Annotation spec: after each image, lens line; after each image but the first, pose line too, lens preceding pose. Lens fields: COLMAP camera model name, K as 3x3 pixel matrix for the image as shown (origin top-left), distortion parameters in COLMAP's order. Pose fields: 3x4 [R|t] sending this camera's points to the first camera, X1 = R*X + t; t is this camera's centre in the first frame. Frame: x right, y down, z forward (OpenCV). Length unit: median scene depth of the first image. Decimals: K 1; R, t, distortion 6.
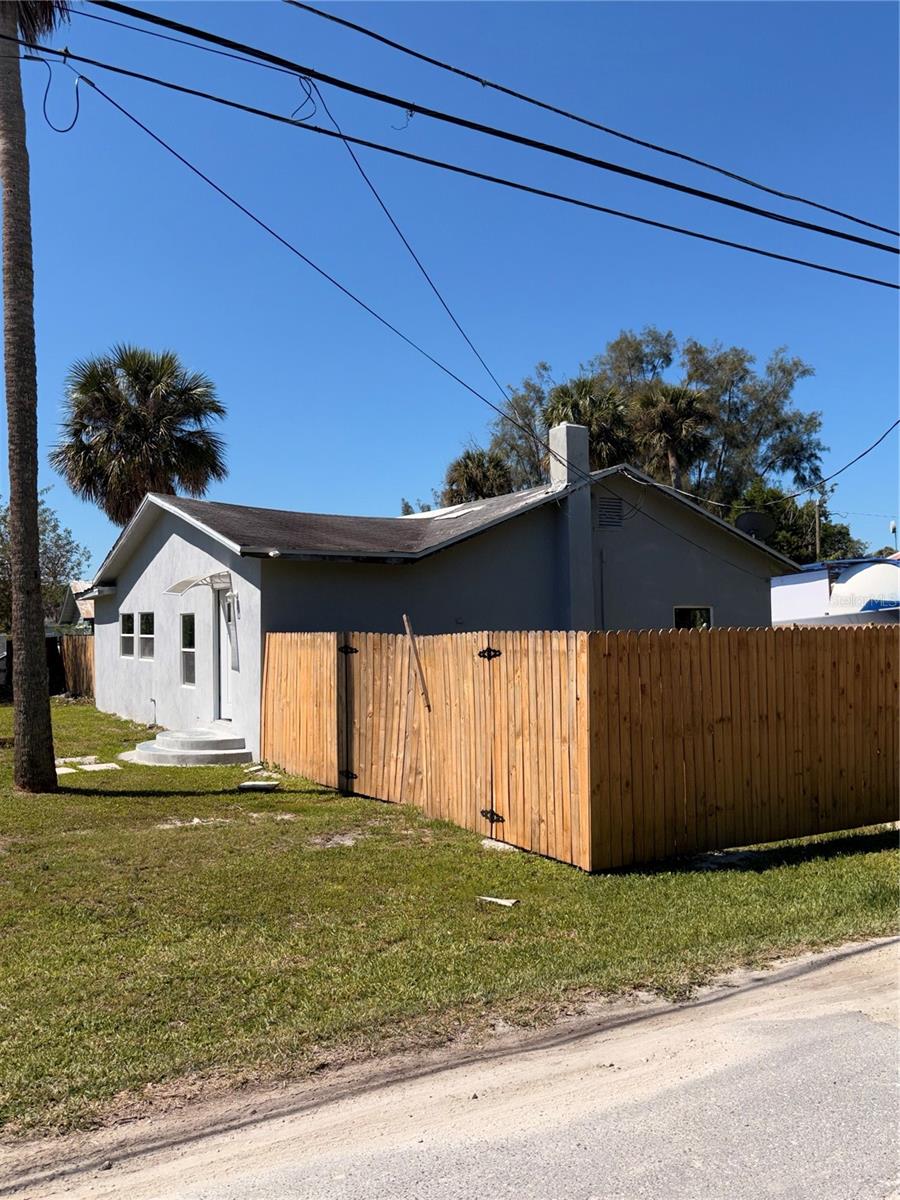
lens RADIAL K [[994.7, 0, 450.0], [0, 994.7, 600.0], [0, 0, 1]] dist [0.140654, -0.419104]
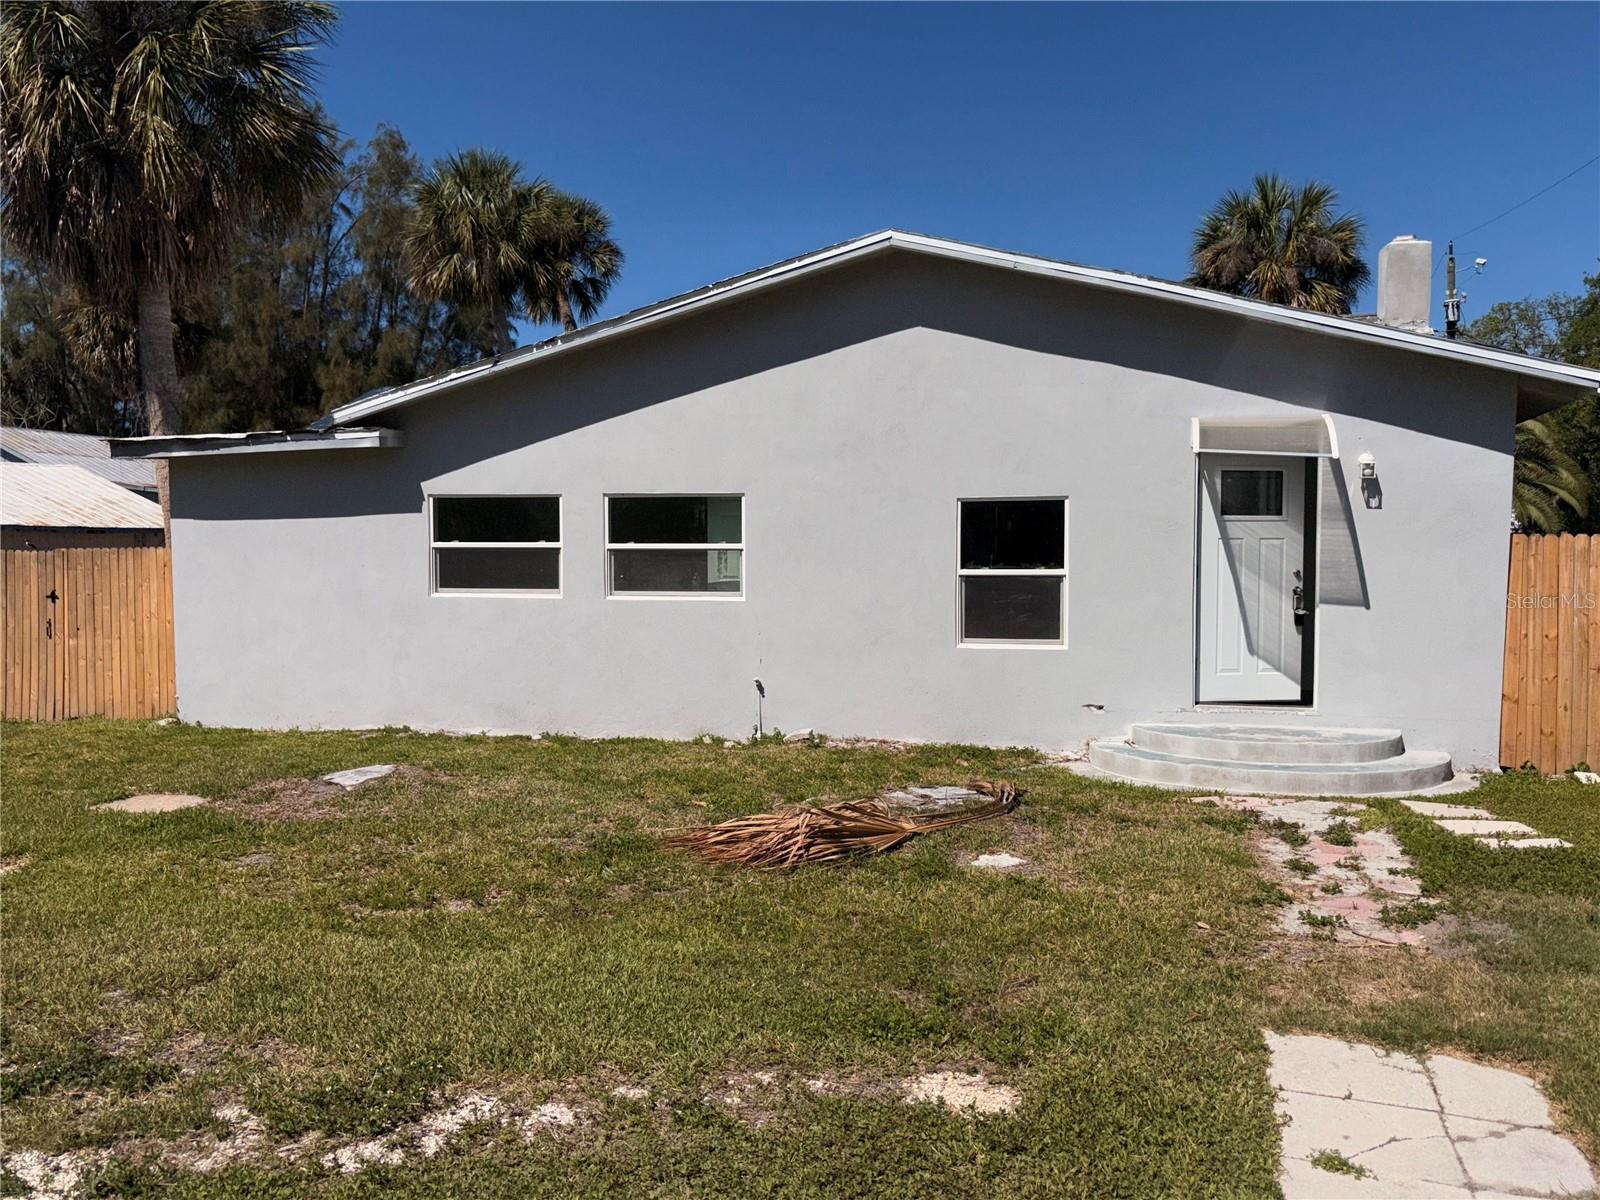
lens RADIAL K [[1332.1, 0, 784.7], [0, 1332.1, 614.1], [0, 0, 1]] dist [0.020673, -0.005726]
pose [[0.634682, -0.054167, 0.770873, -0.819332], [-0.020499, 0.996009, 0.086864, 0.015037], [-0.772501, -0.070934, 0.631039, 0.662574]]
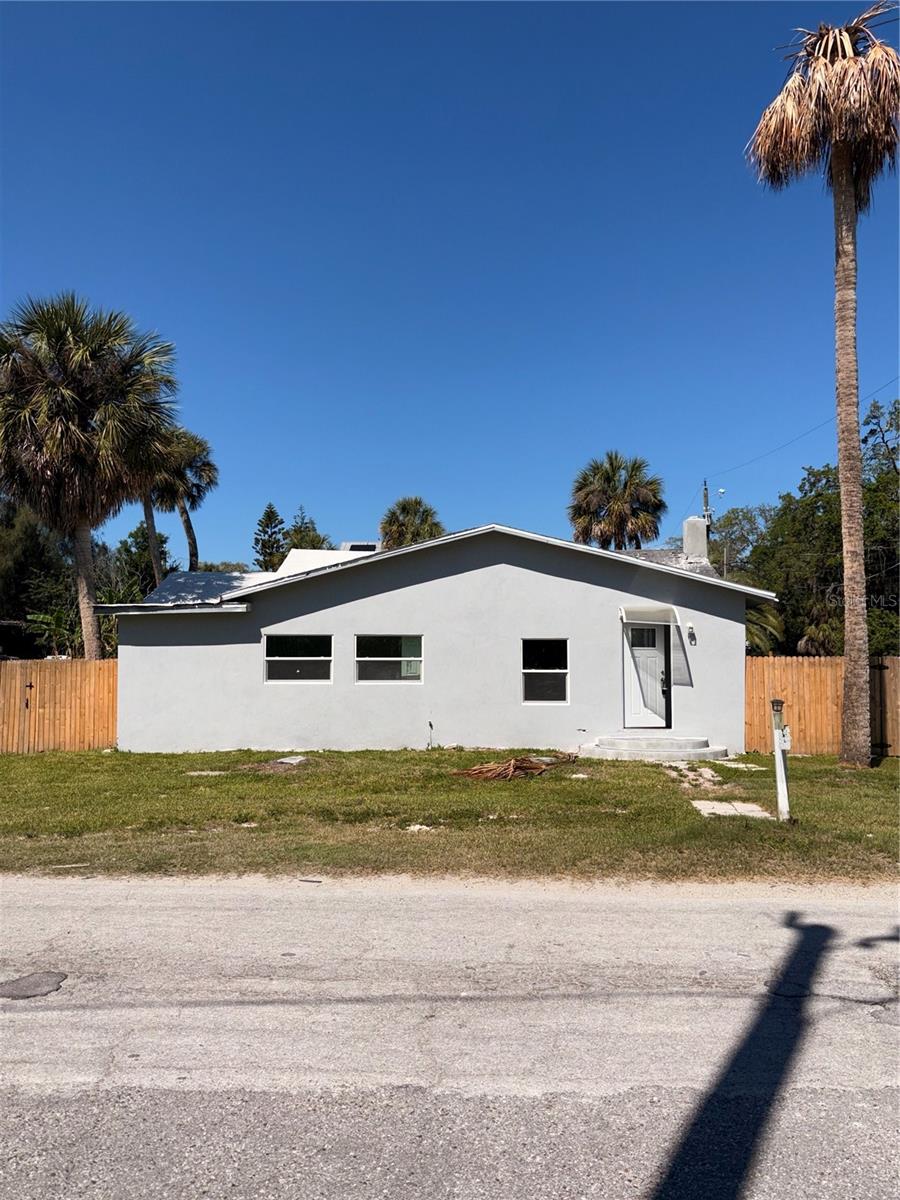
lens RADIAL K [[994.7, 0, 450.0], [0, 994.7, 600.0], [0, 0, 1]] dist [0.140654, -0.419104]
pose [[0.458364, 0.035245, 0.888066, -1.267830], [-0.030653, 0.999246, -0.023836, -0.000340], [-0.888236, -0.016296, 0.459098, 0.577649]]
